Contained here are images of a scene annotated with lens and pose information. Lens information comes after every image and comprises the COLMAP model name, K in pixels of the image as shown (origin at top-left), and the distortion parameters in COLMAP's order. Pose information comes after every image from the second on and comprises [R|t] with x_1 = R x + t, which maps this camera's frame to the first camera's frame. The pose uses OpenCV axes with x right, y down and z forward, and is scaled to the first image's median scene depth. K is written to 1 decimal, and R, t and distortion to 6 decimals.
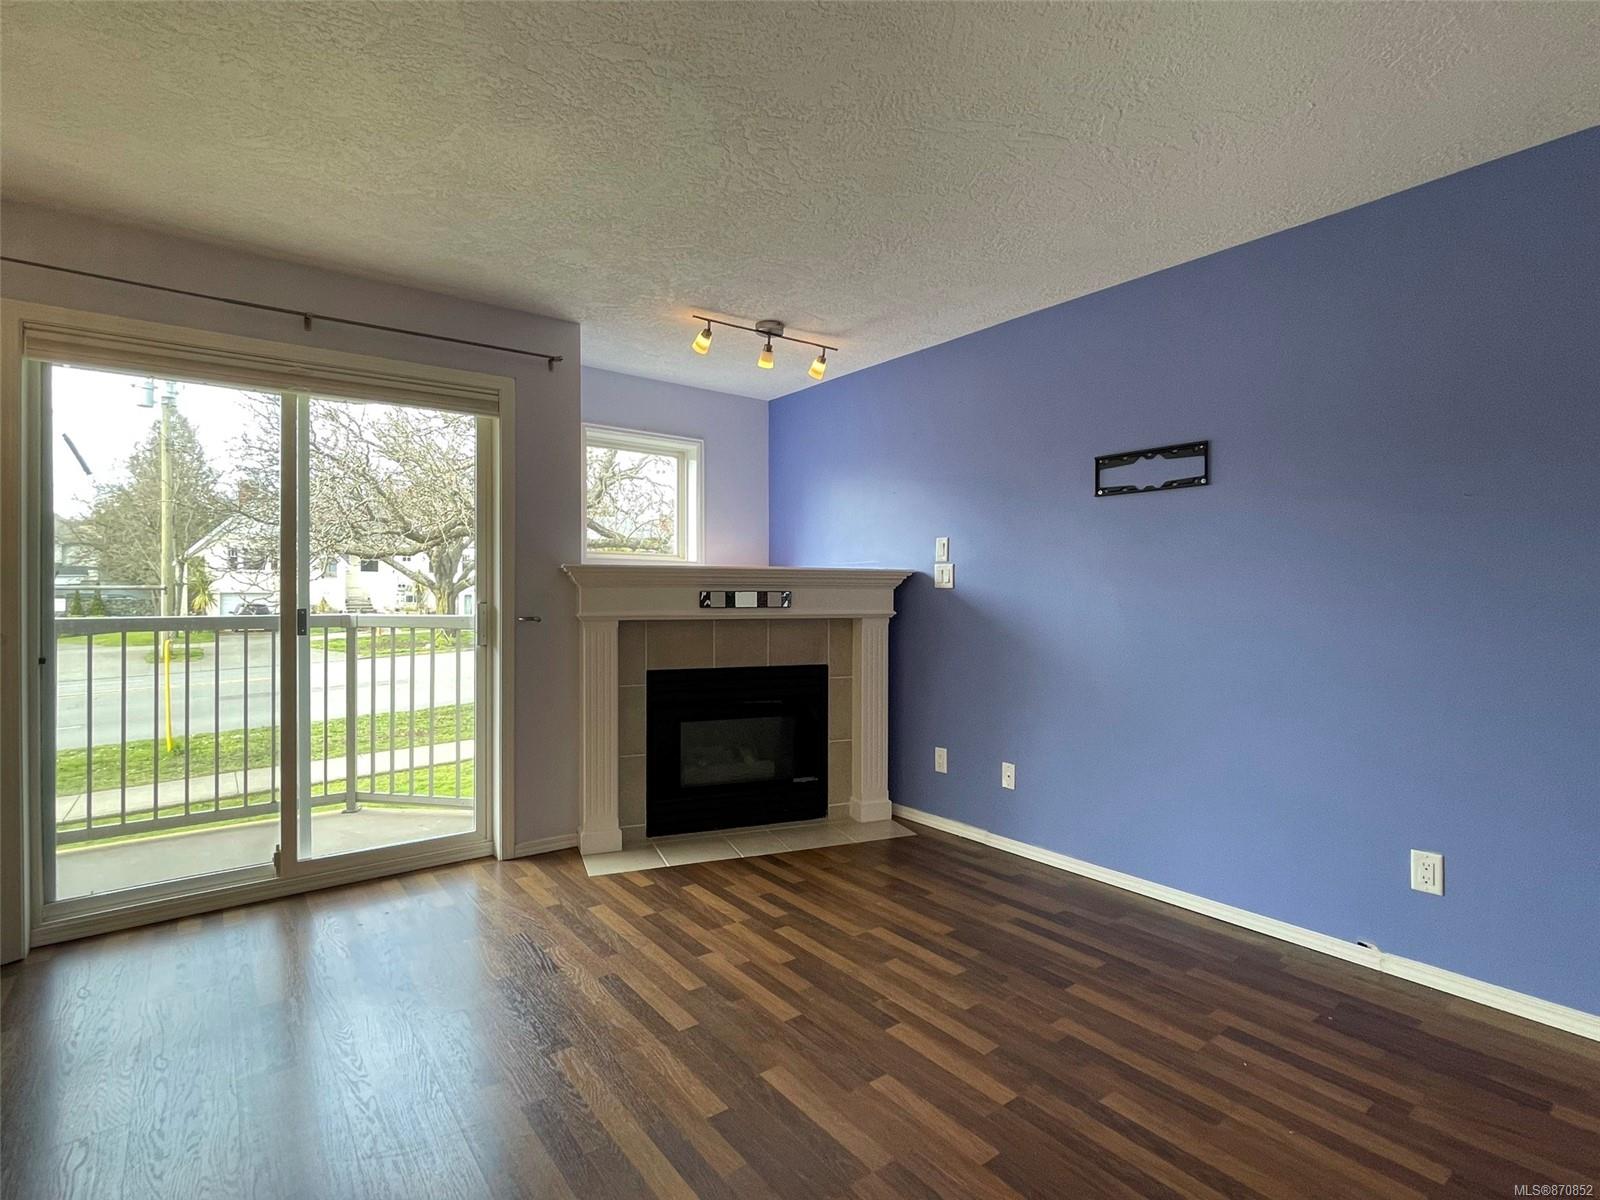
lens RADIAL K [[786.7, 0, 794.1], [0, 786.7, 598.9], [0, 0, 1]] dist [-0.004570, 0.005736]
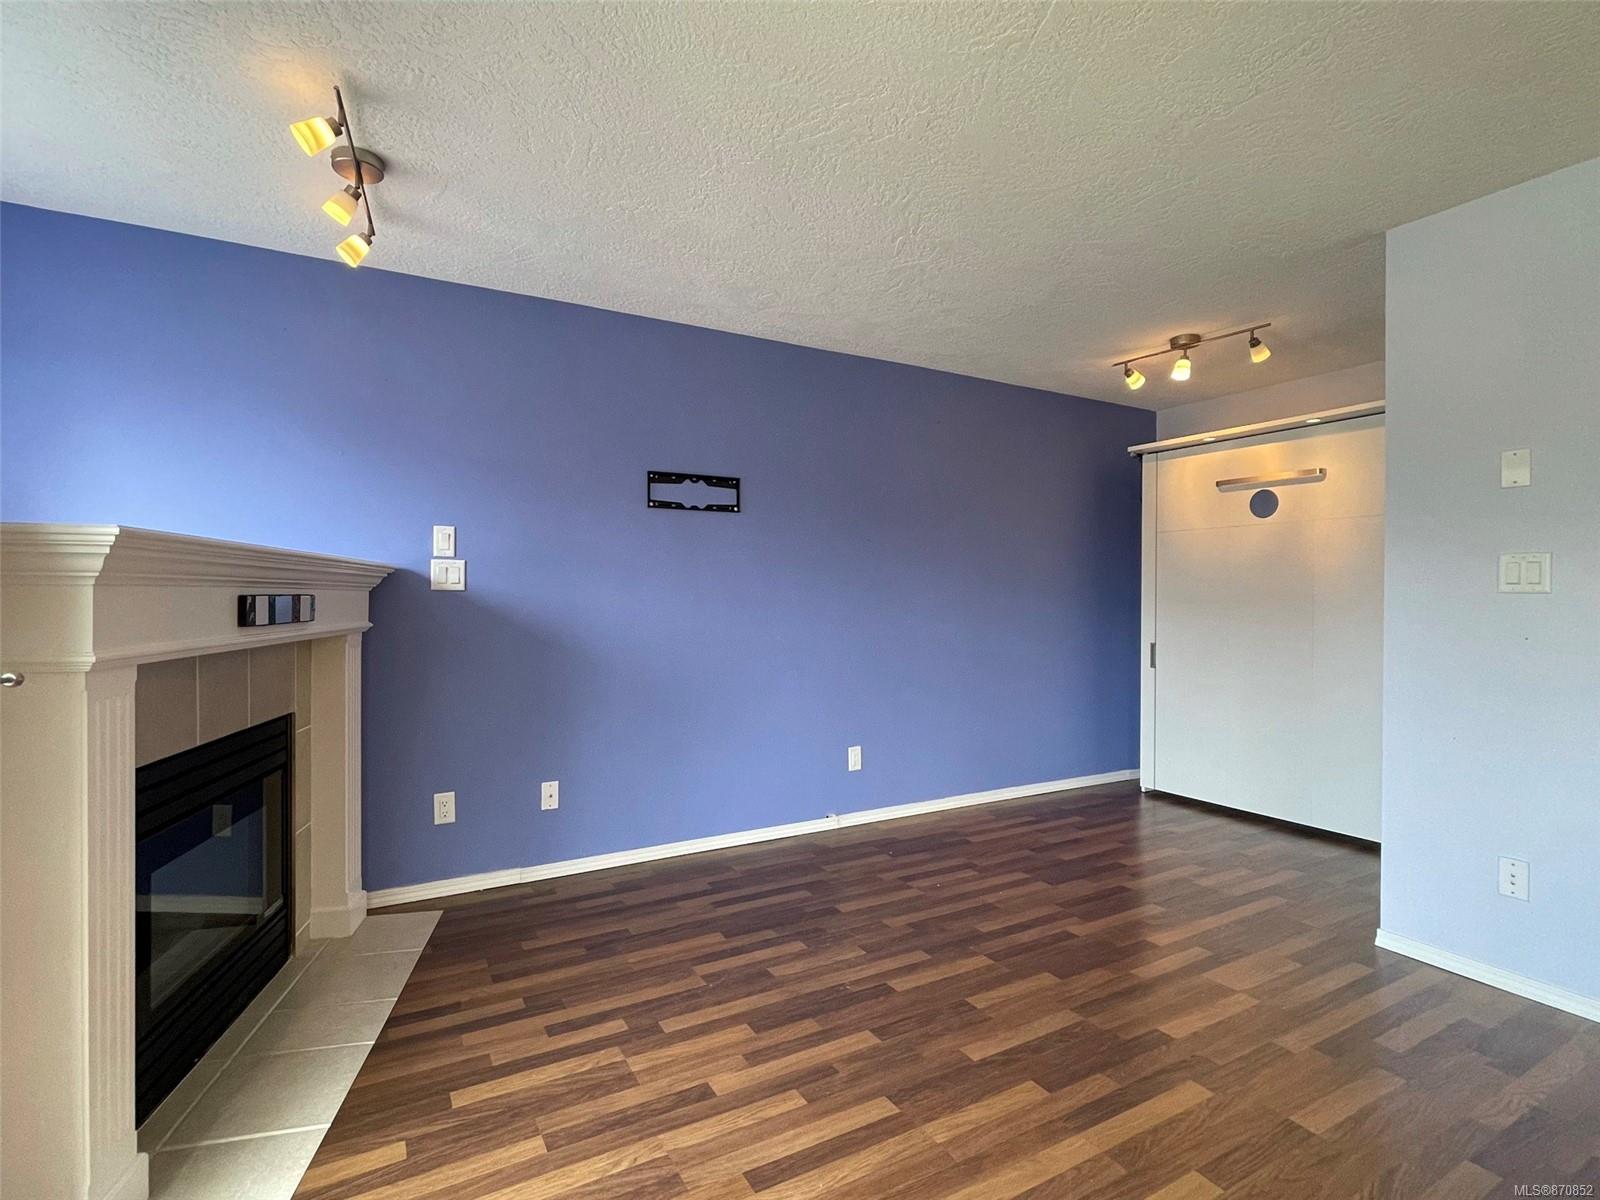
lens RADIAL K [[786.7, 0, 794.1], [0, 786.7, 598.9], [0, 0, 1]] dist [-0.004570, 0.005736]
pose [[0.139638, -0.006676, 0.990180, -0.649688], [0.007404, 0.999956, 0.005698, -0.008473], [-0.990175, 0.006535, 0.139681, 0.640736]]
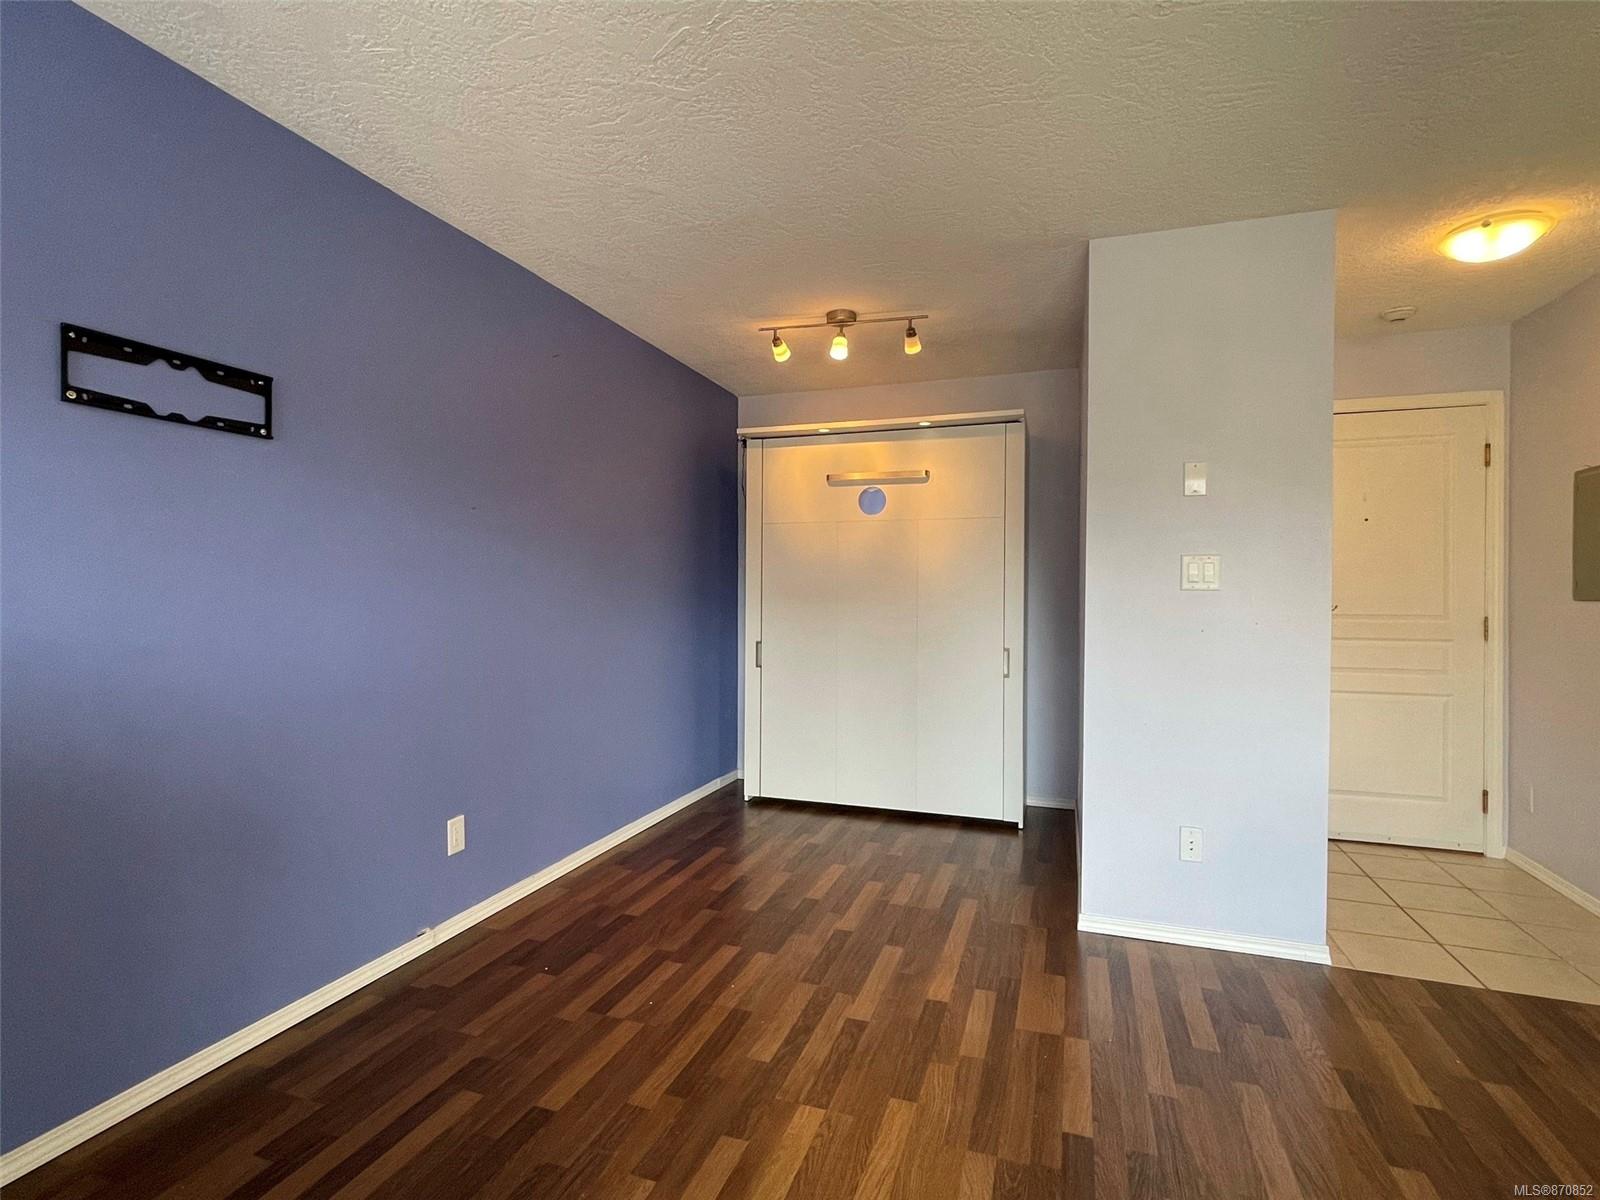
lens RADIAL K [[781.8, 0, 800.0], [0, 781.8, 600.0], [0, 0, 1]] dist [-0.003311, -0.000689]
pose [[-0.547198, -0.014369, 0.836880, -0.295007], [0.000738, 0.999844, 0.017650, -0.009252], [-0.837003, 0.010276, -0.547102, 0.864601]]
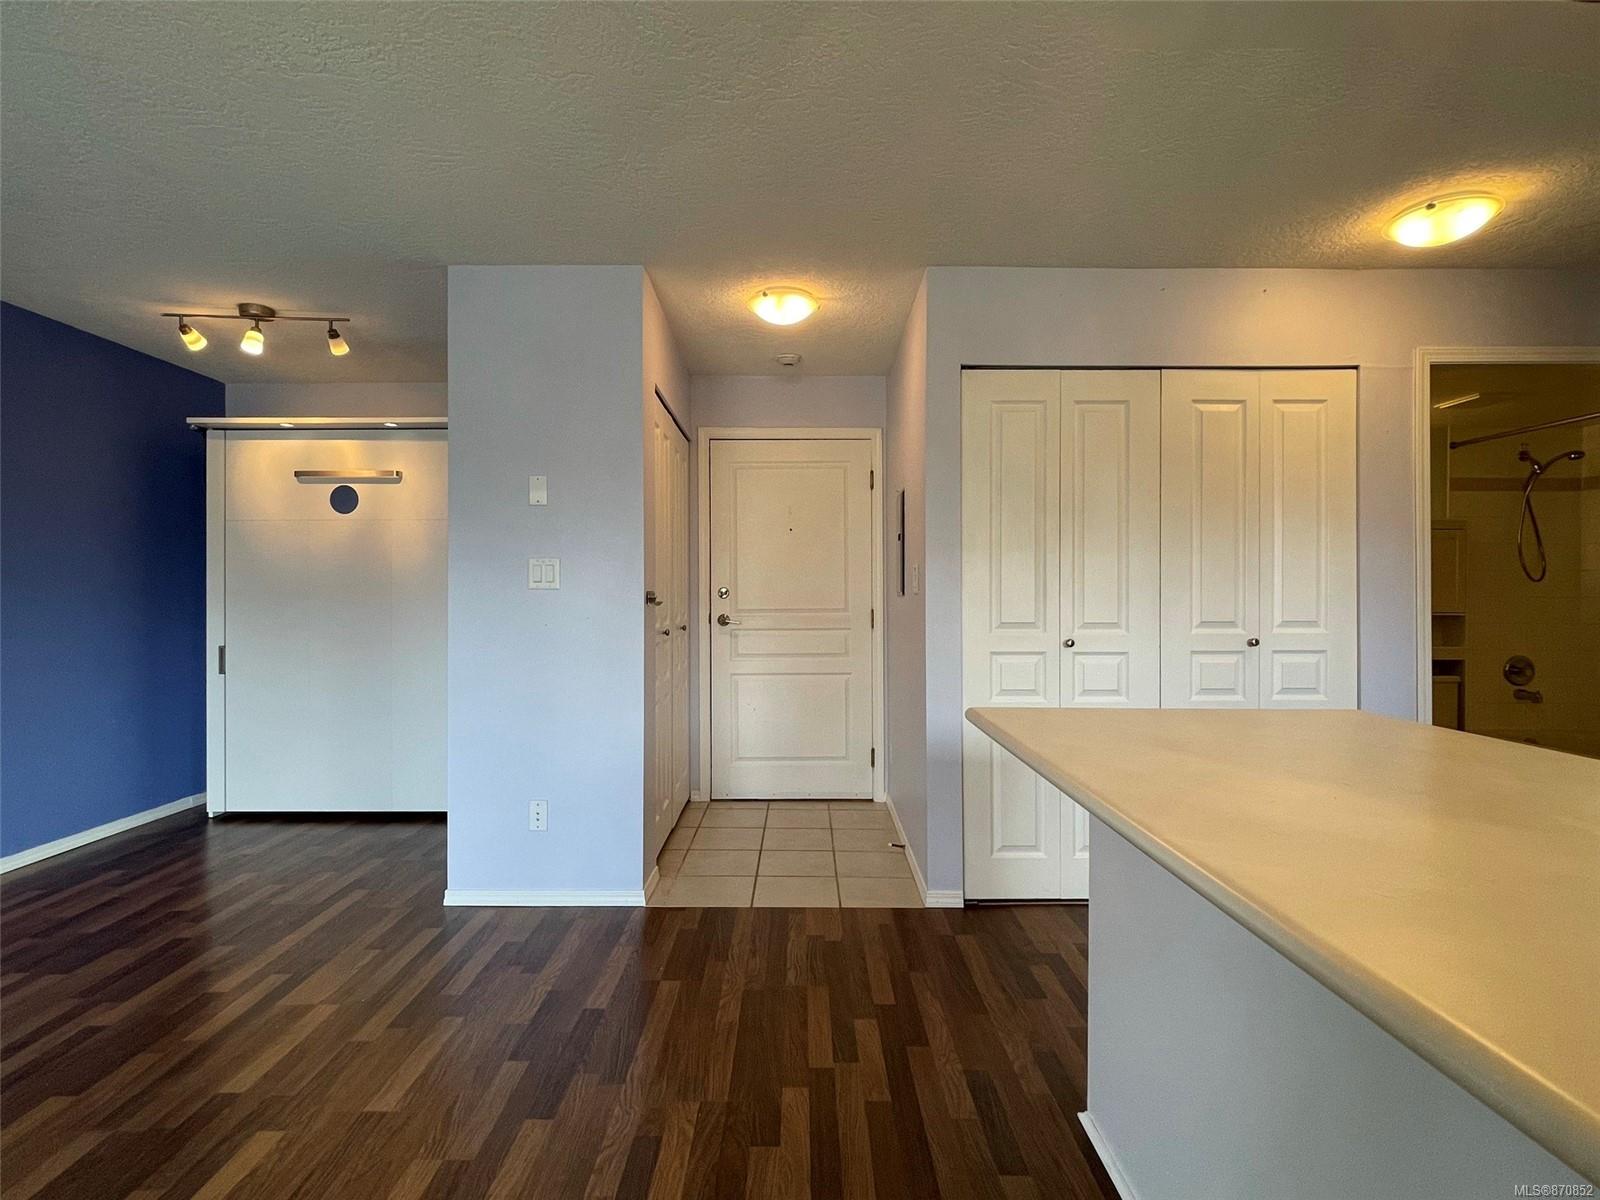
lens RADIAL K [[781.4, 0, 800.5], [0, 781.4, 594.6], [0, 0, 1]] dist [-0.002682, 0.000879]
pose [[-0.794055, -0.004182, 0.607831, -0.634346], [0.004186, 0.999915, 0.012348, -0.008385], [-0.607831, 0.012350, -0.793970, 0.621458]]
